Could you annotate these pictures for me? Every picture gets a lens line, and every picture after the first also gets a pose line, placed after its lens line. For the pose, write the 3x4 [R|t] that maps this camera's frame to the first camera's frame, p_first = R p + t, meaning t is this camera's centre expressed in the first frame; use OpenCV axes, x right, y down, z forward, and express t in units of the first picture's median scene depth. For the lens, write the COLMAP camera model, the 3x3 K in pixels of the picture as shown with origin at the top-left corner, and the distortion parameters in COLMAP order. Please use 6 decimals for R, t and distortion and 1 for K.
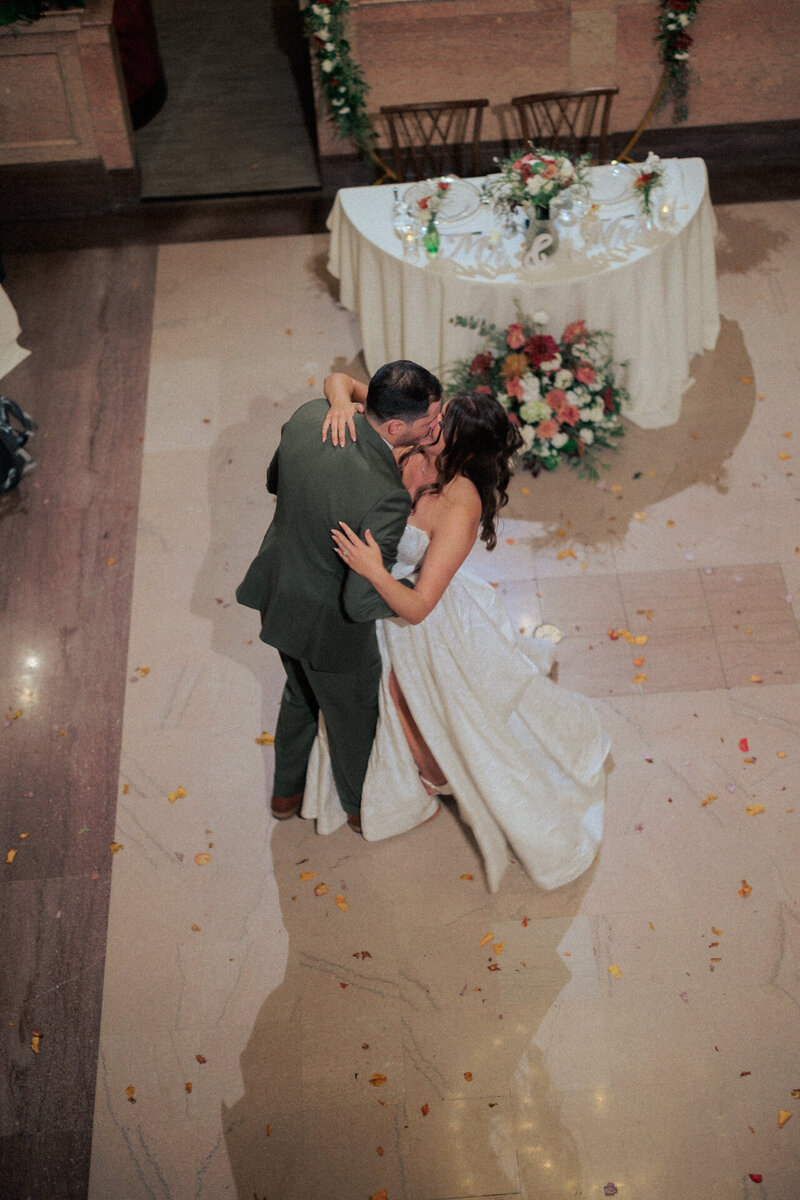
lens RADIAL K [[1662.7, 0, 405.0], [0, 1662.7, 599.7], [0, 0, 1]] dist [0.004183, 0.003919]
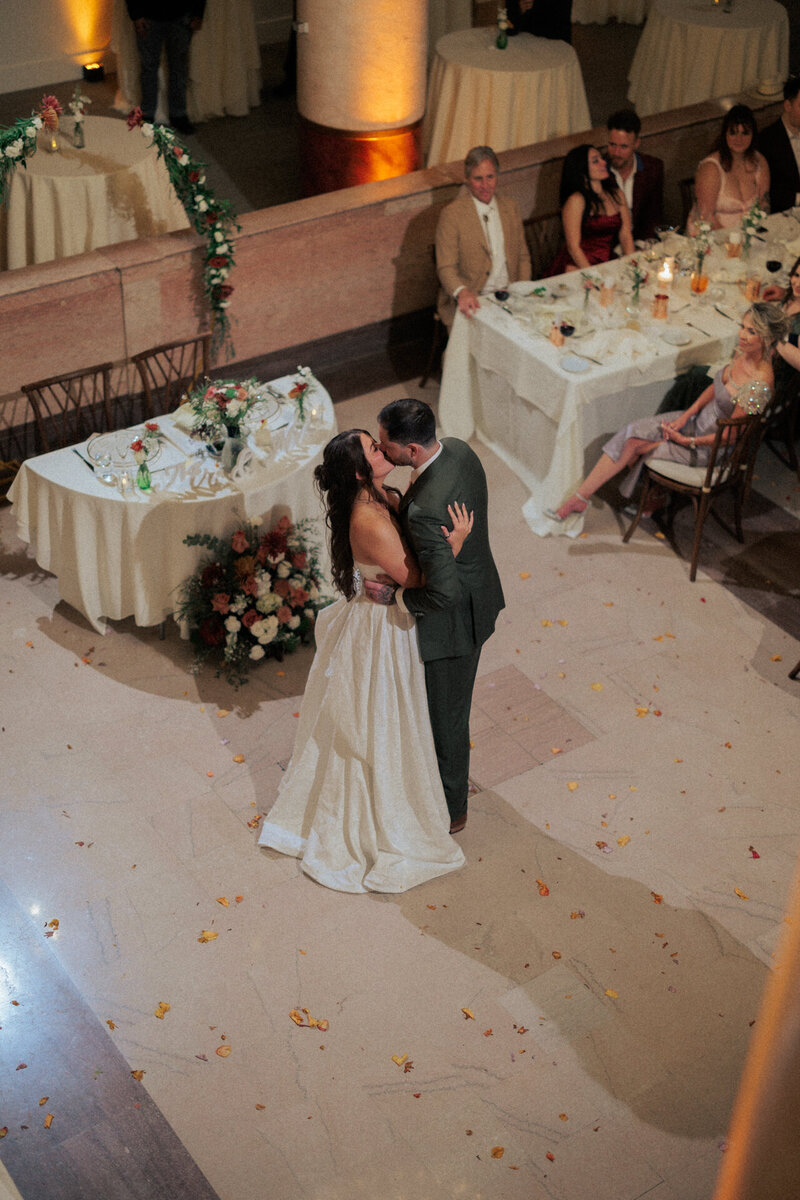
lens RADIAL K [[1626.6, 0, 400.0], [0, 1626.6, 600.0], [0, 0, 1]] dist [-0.000705, -0.004175]
pose [[0.859886, -0.252765, 0.443515, -0.334242], [0.326862, 0.939976, -0.098015, 0.021406], [-0.392119, 0.229250, 0.890891, -0.012955]]
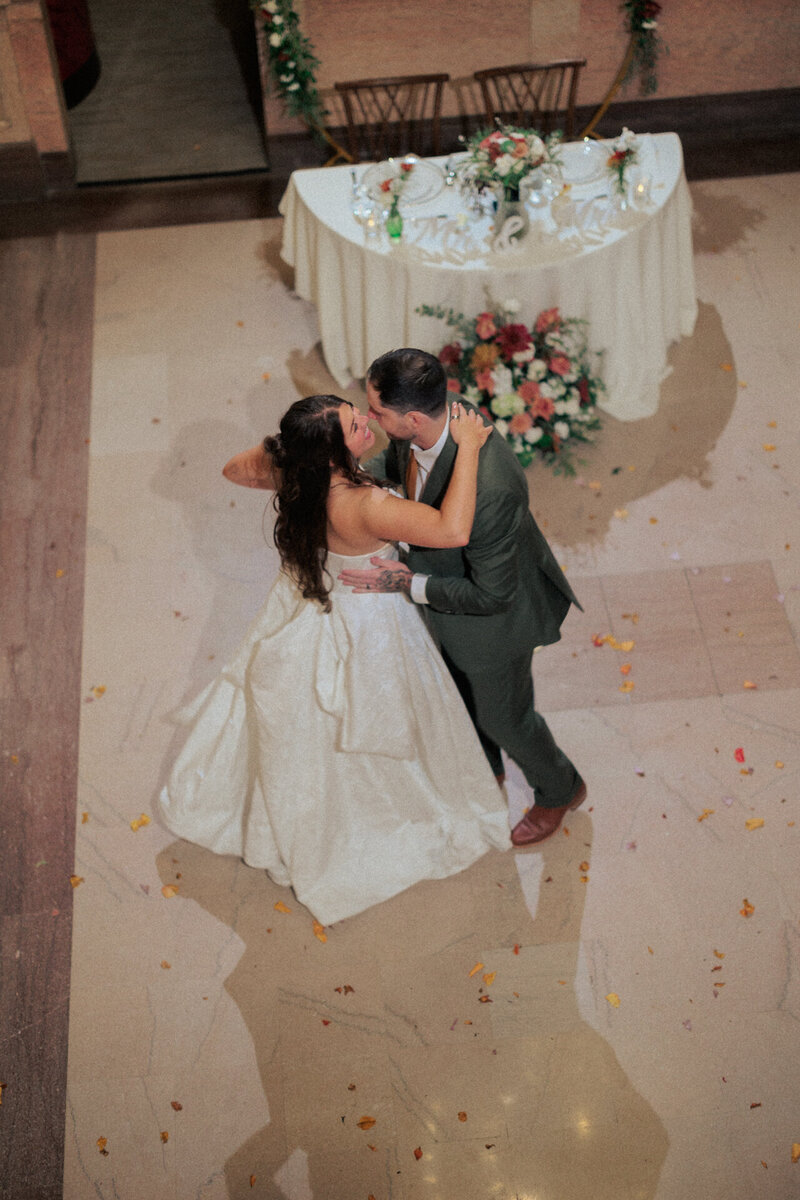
lens RADIAL K [[1754.9, 0, 391.2], [0, 1754.9, 603.9], [0, 0, 1]] dist [0.011274, -0.031814]
pose [[0.999411, -0.020711, 0.027362, -0.017129], [0.020612, 0.999780, 0.003912, -0.005829], [-0.027437, -0.003346, 0.999618, 0.006943]]
